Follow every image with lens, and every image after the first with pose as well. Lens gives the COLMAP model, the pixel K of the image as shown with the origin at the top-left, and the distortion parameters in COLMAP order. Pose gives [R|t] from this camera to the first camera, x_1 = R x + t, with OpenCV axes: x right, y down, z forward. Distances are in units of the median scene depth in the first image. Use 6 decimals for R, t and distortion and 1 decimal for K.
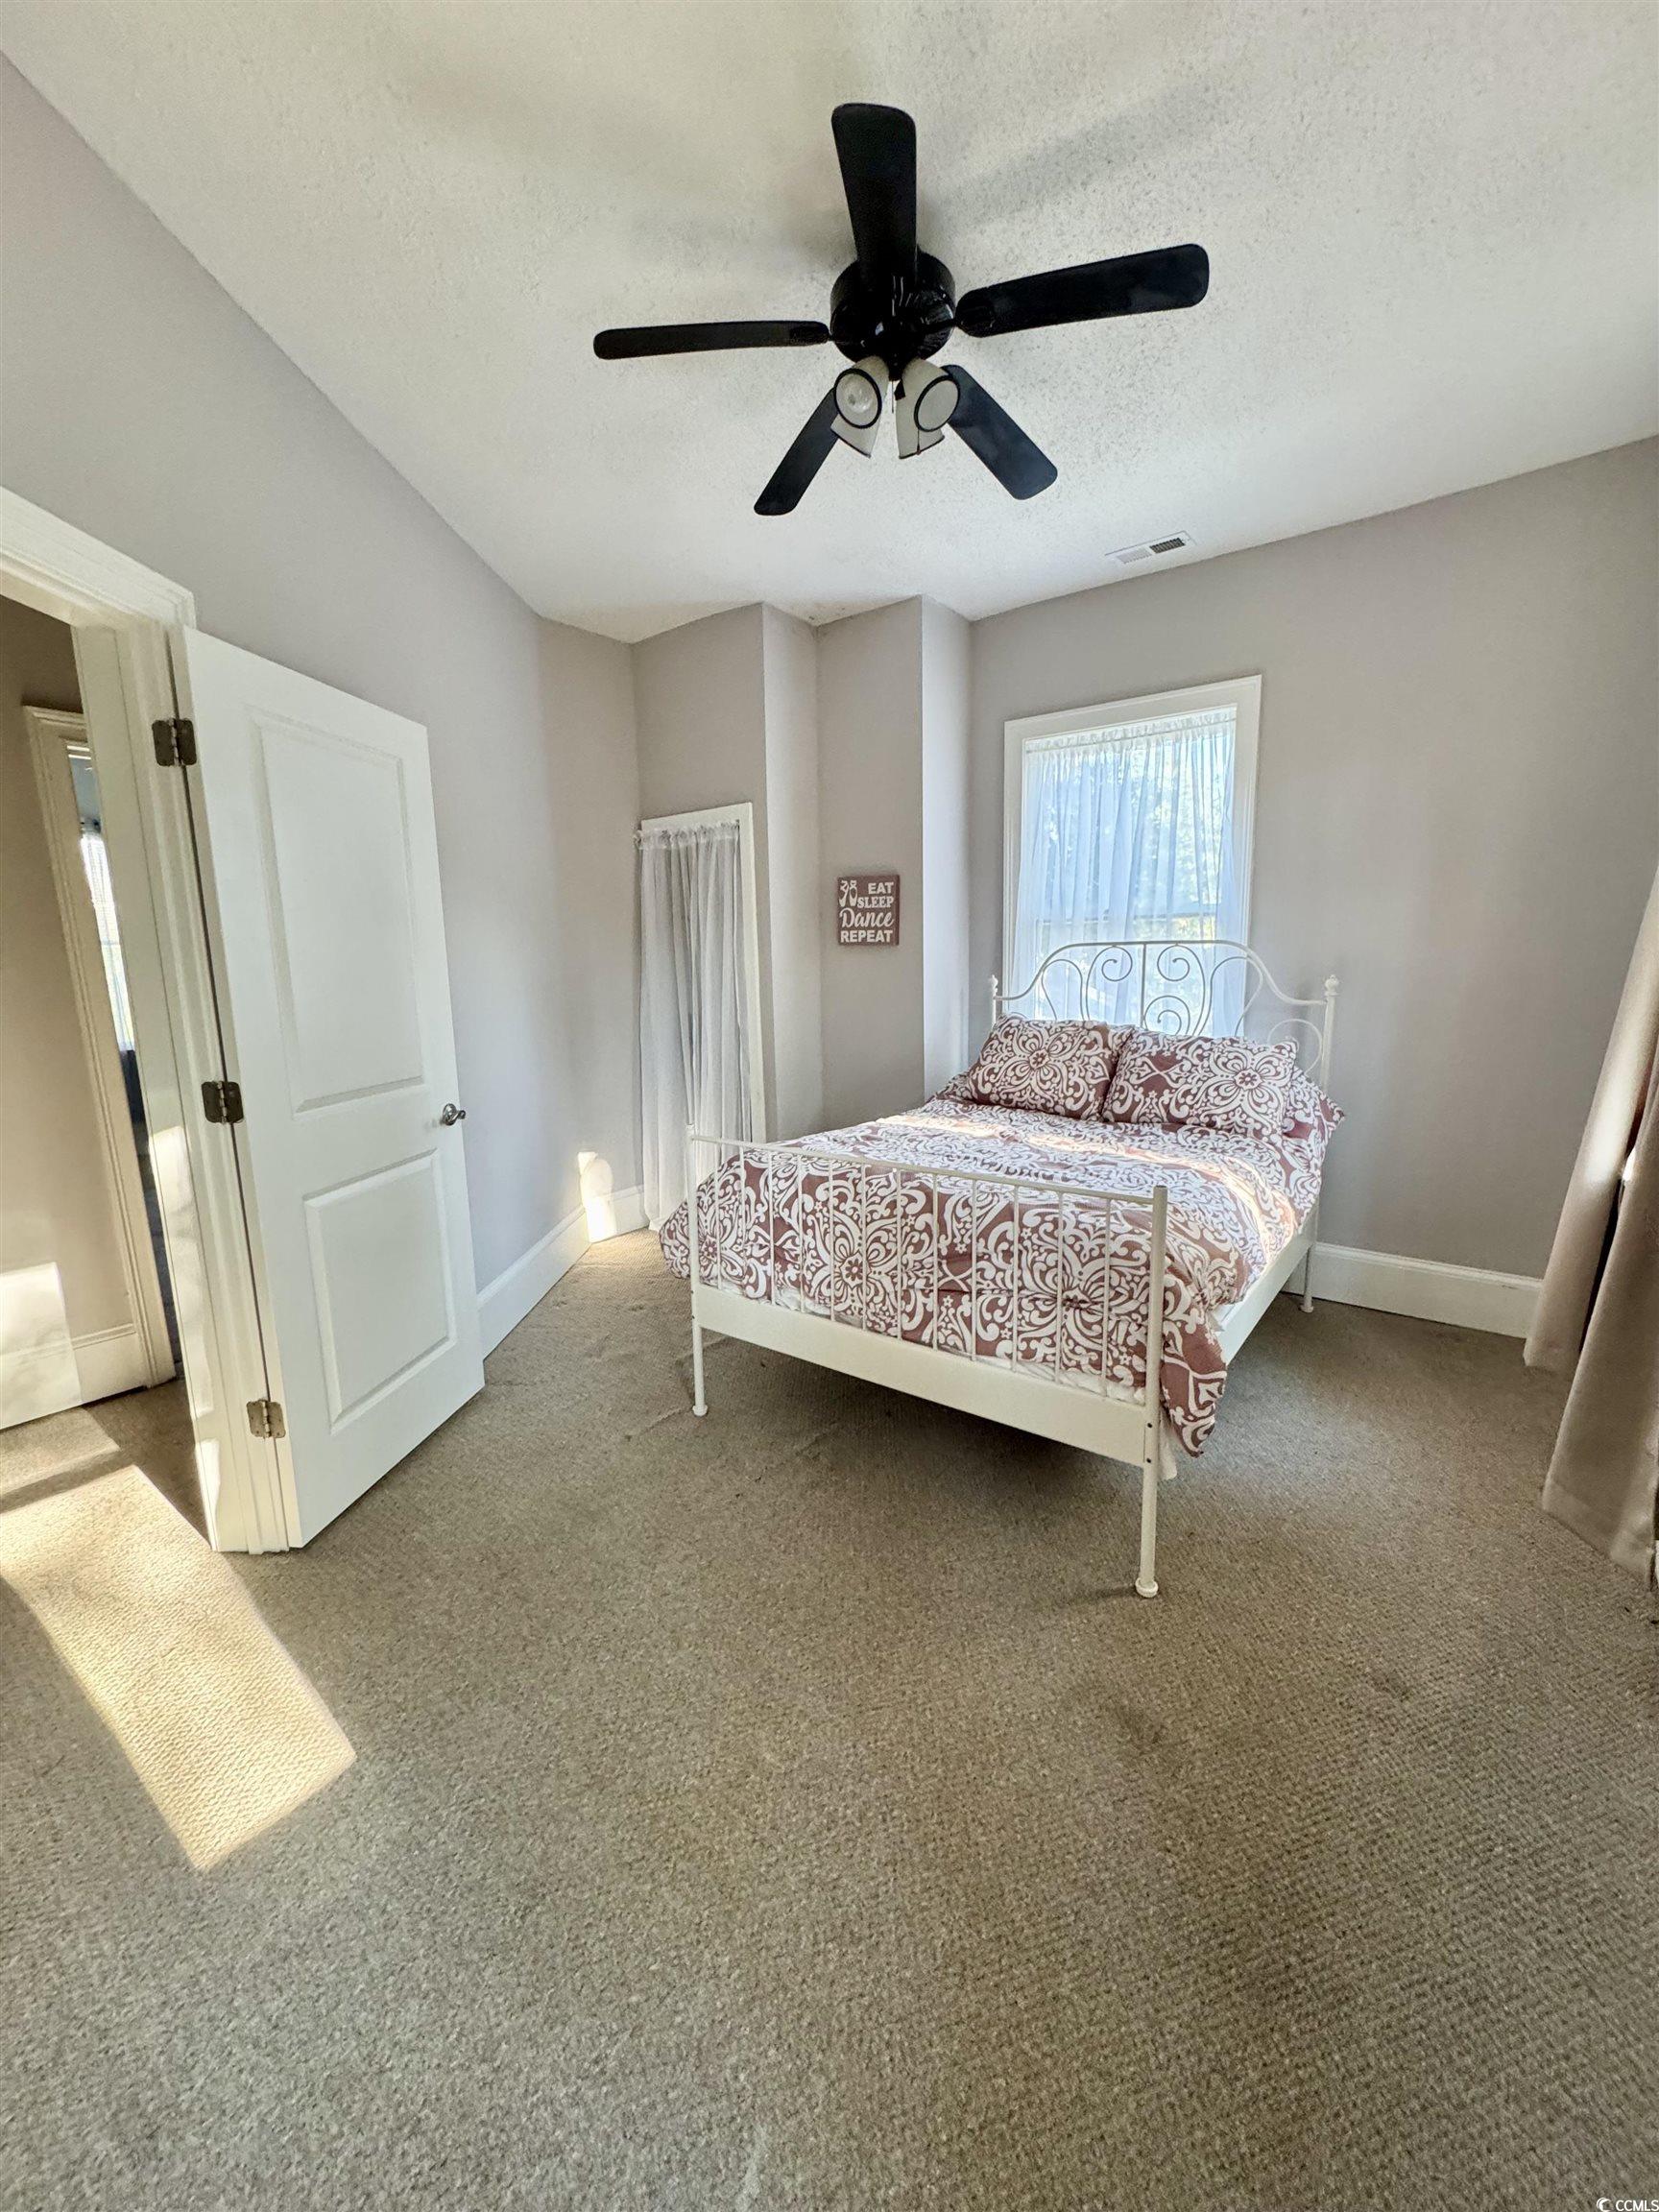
lens RADIAL K [[881.3, 0, 828.8], [0, 881.3, 1109.2], [0, 0, 1]] dist [-0.002382, 0.000564]
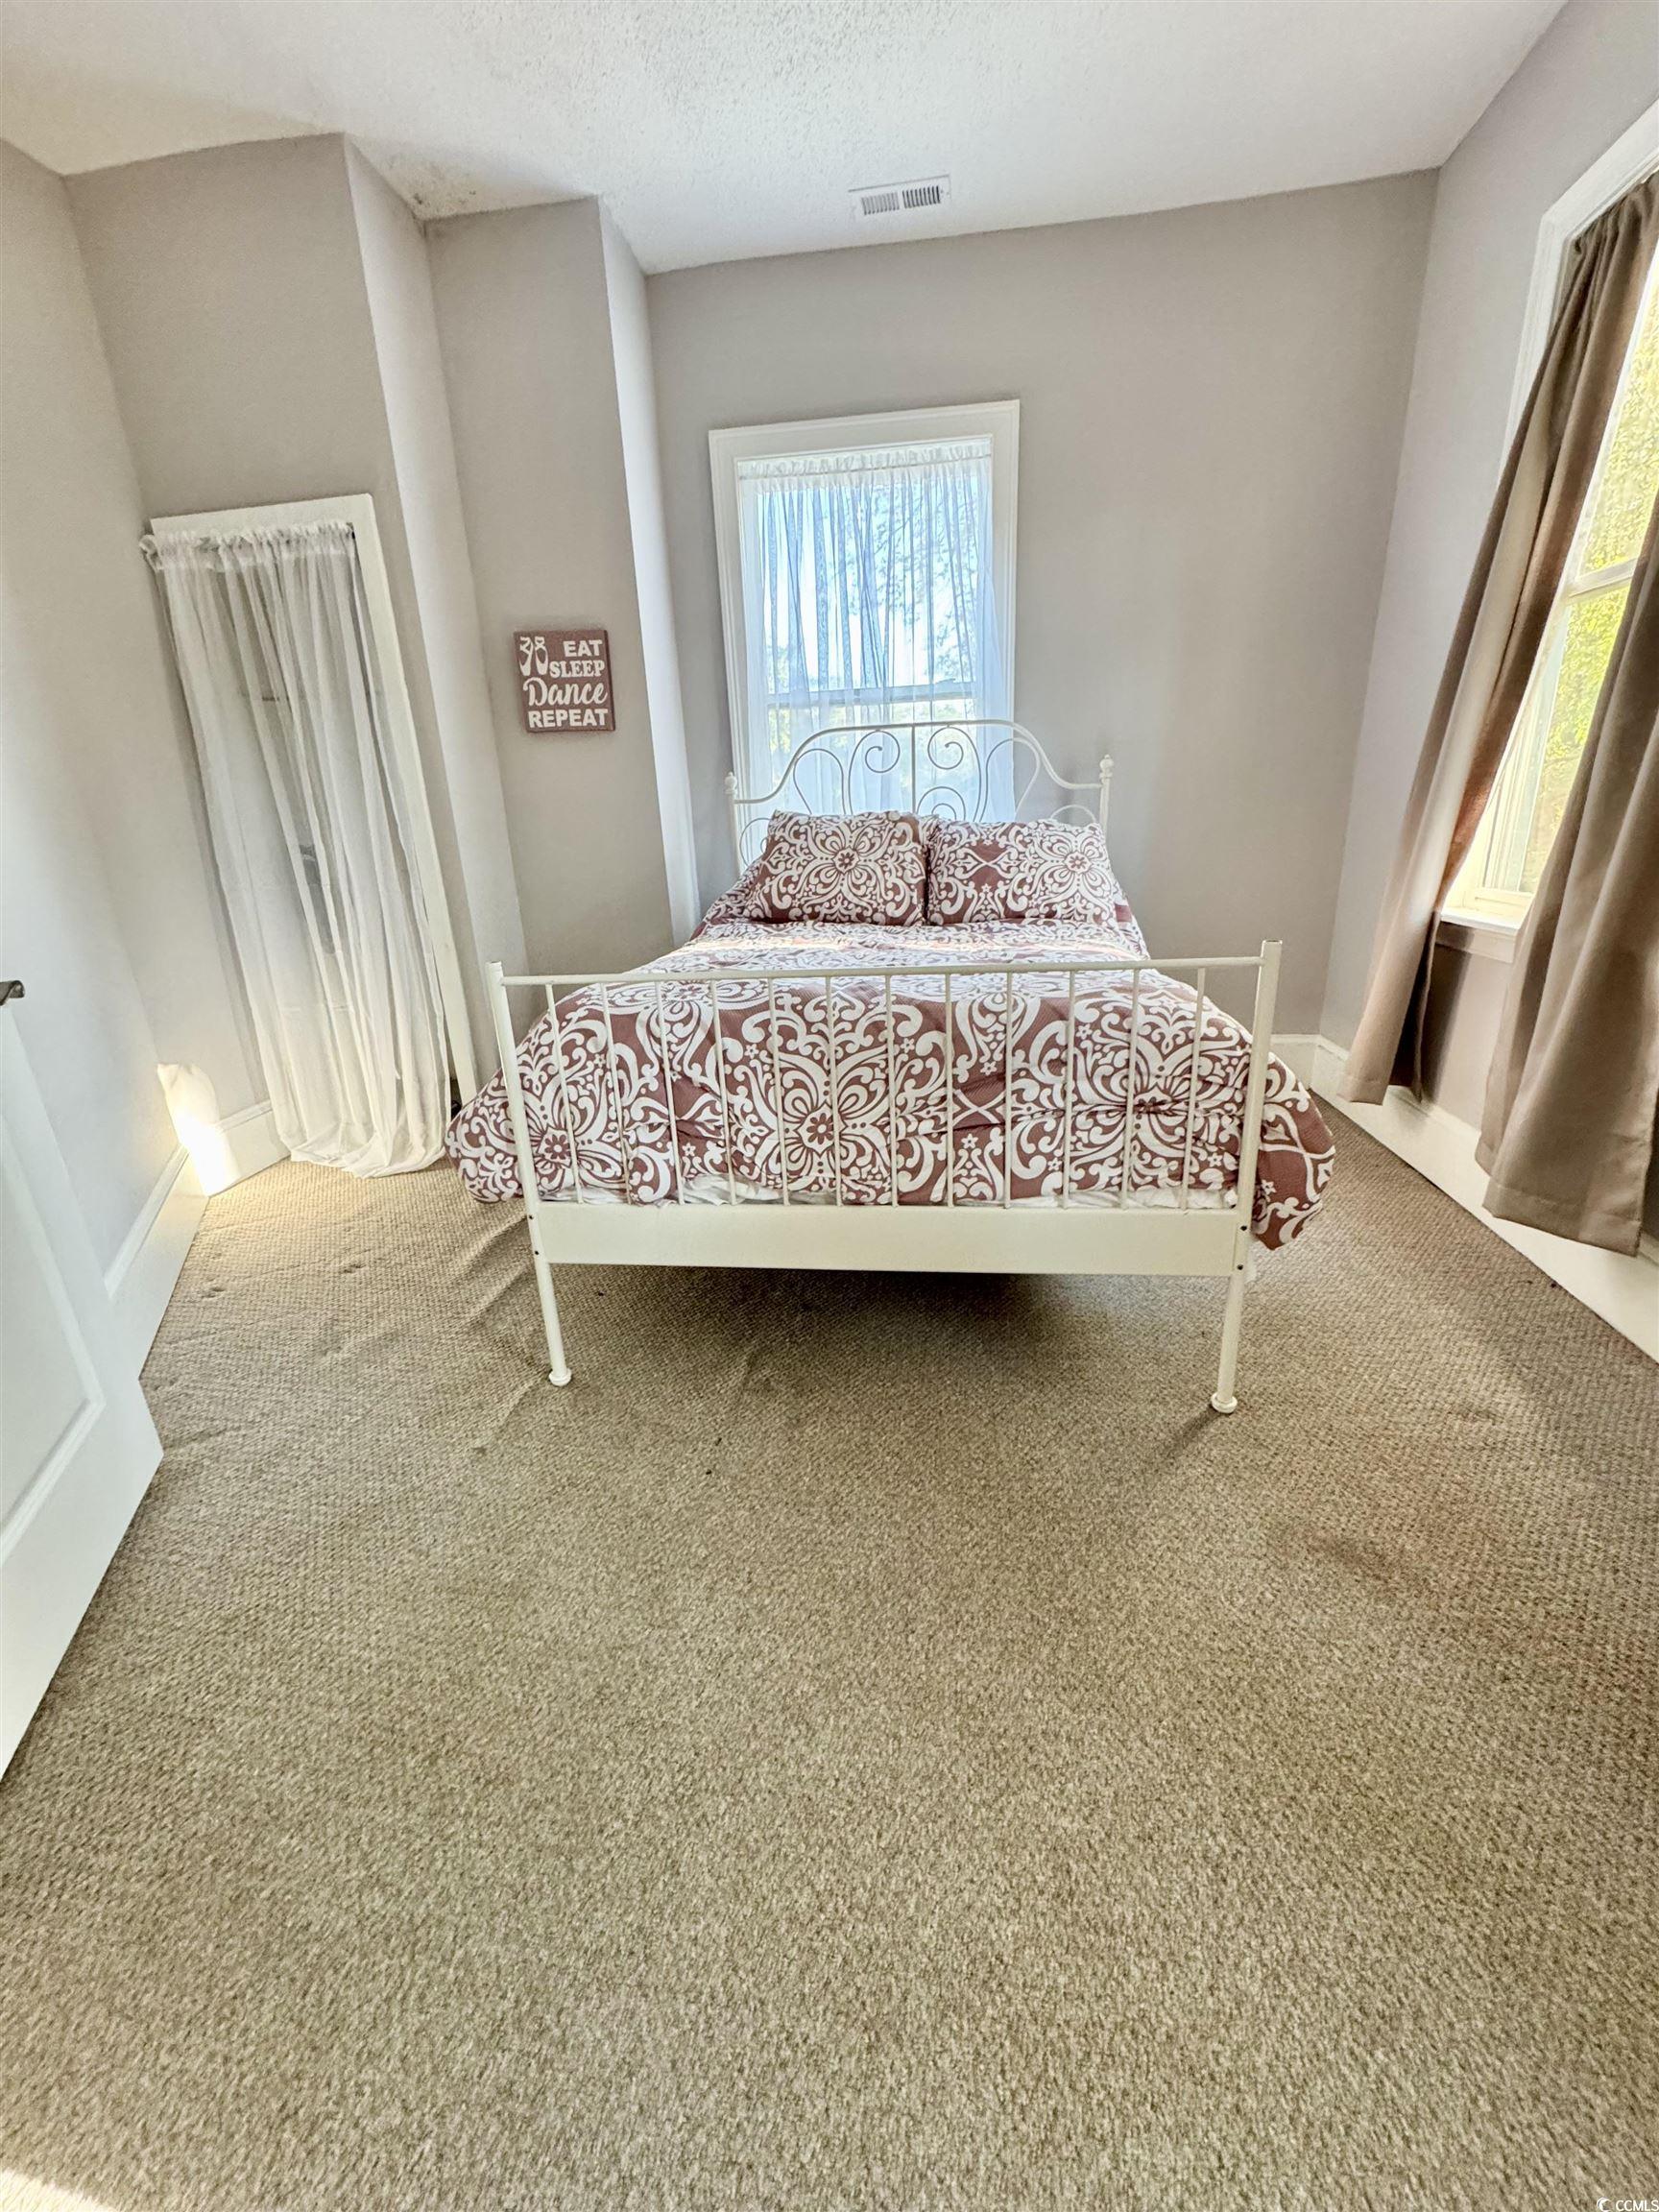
lens RADIAL K [[881.3, 0, 829.0], [0, 881.3, 1106.8], [0, 0, 1]] dist [-0.002382, 0.000564]
pose [[0.869713, -0.175397, 0.461340, -0.250340], [0.108534, 0.979810, 0.167908, 0.037726], [-0.481476, -0.095961, 0.871190, 0.314892]]
